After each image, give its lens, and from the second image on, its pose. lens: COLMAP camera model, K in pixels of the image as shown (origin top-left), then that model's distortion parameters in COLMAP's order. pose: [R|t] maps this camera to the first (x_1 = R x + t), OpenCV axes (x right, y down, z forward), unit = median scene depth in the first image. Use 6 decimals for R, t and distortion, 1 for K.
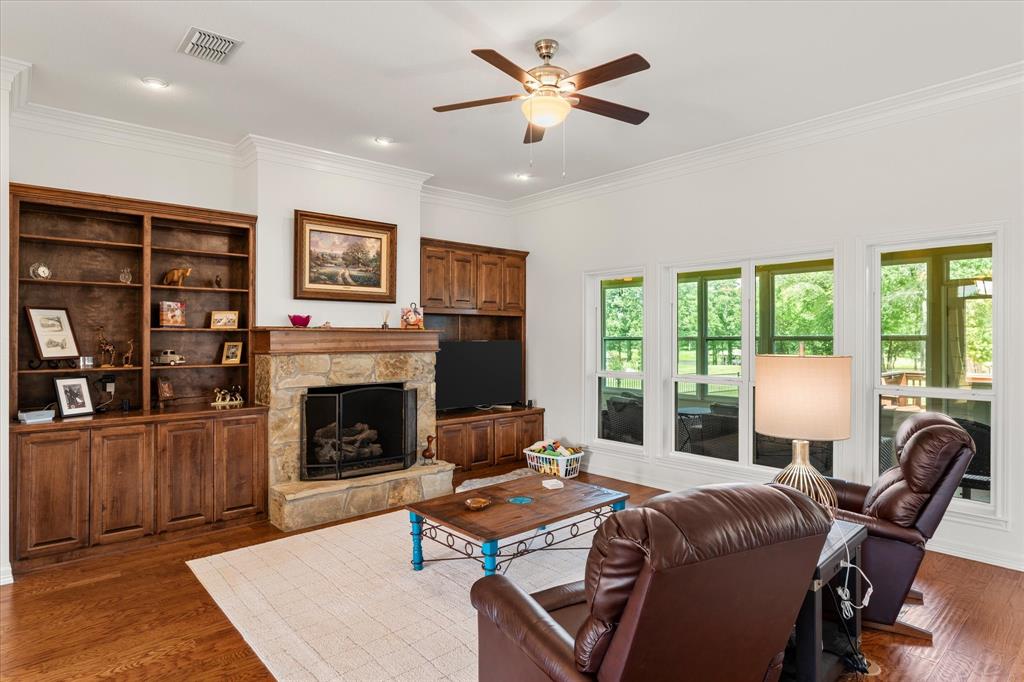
lens RADIAL K [[557.0, 0, 509.6], [0, 557.0, 341.1], [0, 0, 1]] dist [0.003876, 0.000295]
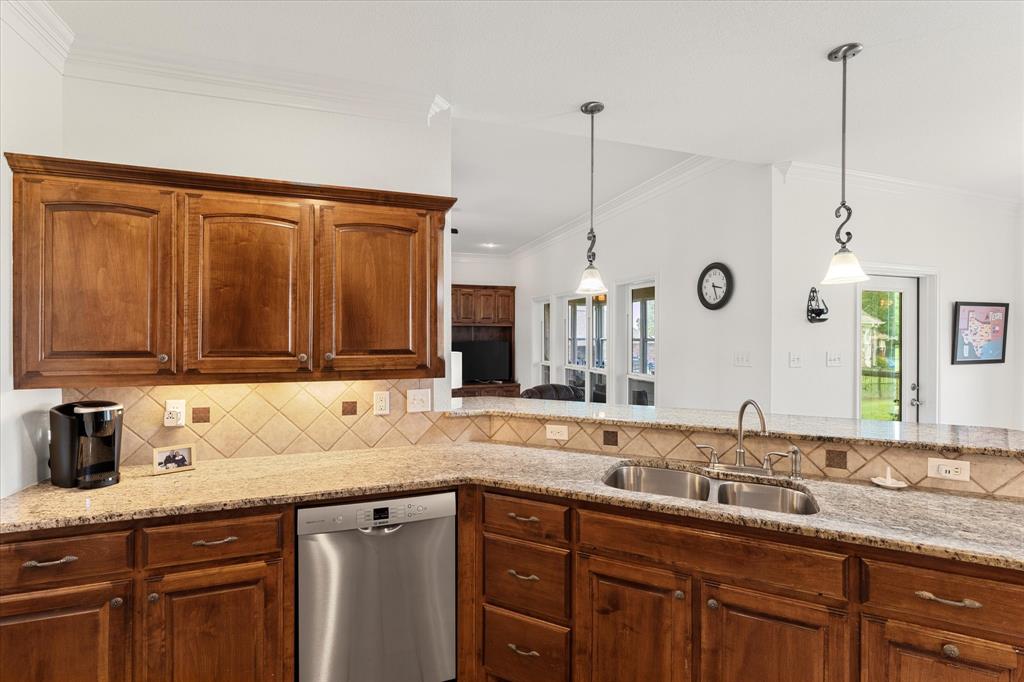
lens RADIAL K [[457.5, 0, 513.0], [0, 457.5, 337.8], [0, 0, 1]] dist [-0.001440, -0.000011]
pose [[0.922394, 0.006274, -0.386200, 0.556540], [-0.006393, 0.999979, 0.000978, -0.012724], [0.386198, 0.001567, 0.922415, -0.230404]]
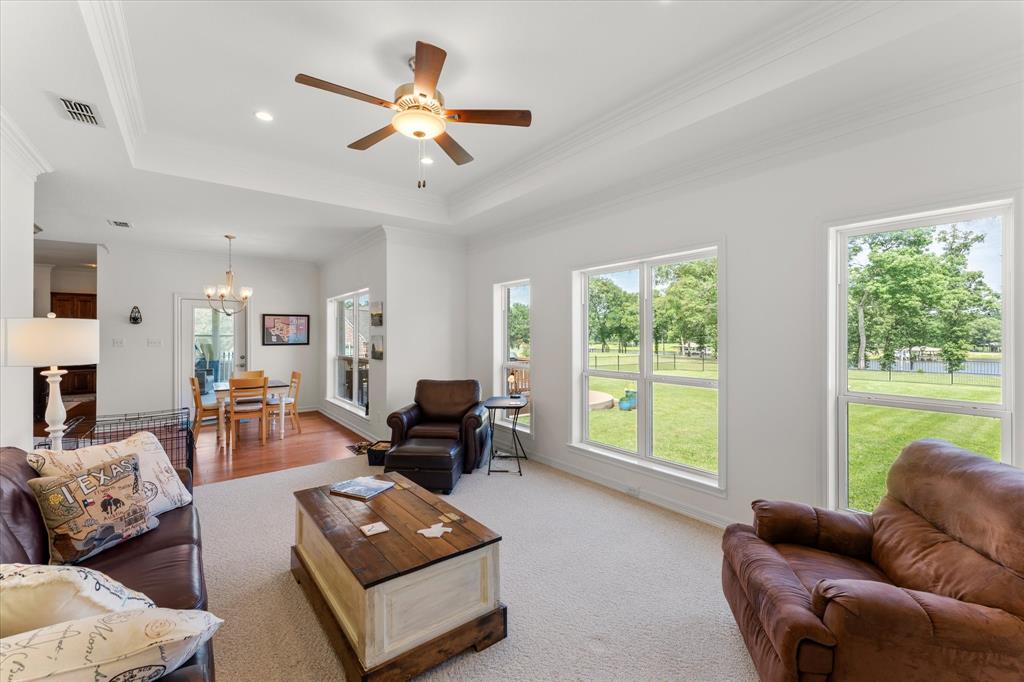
lens RADIAL K [[424.5, 0, 509.1], [0, 424.5, 336.1], [0, 0, 1]] dist [0.001948, 0.000169]
pose [[0.998314, 0.003701, -0.057934, 1.507828], [-0.003743, 0.999993, -0.000607, -0.007181], [0.057931, 0.000822, 0.998320, -0.507676]]
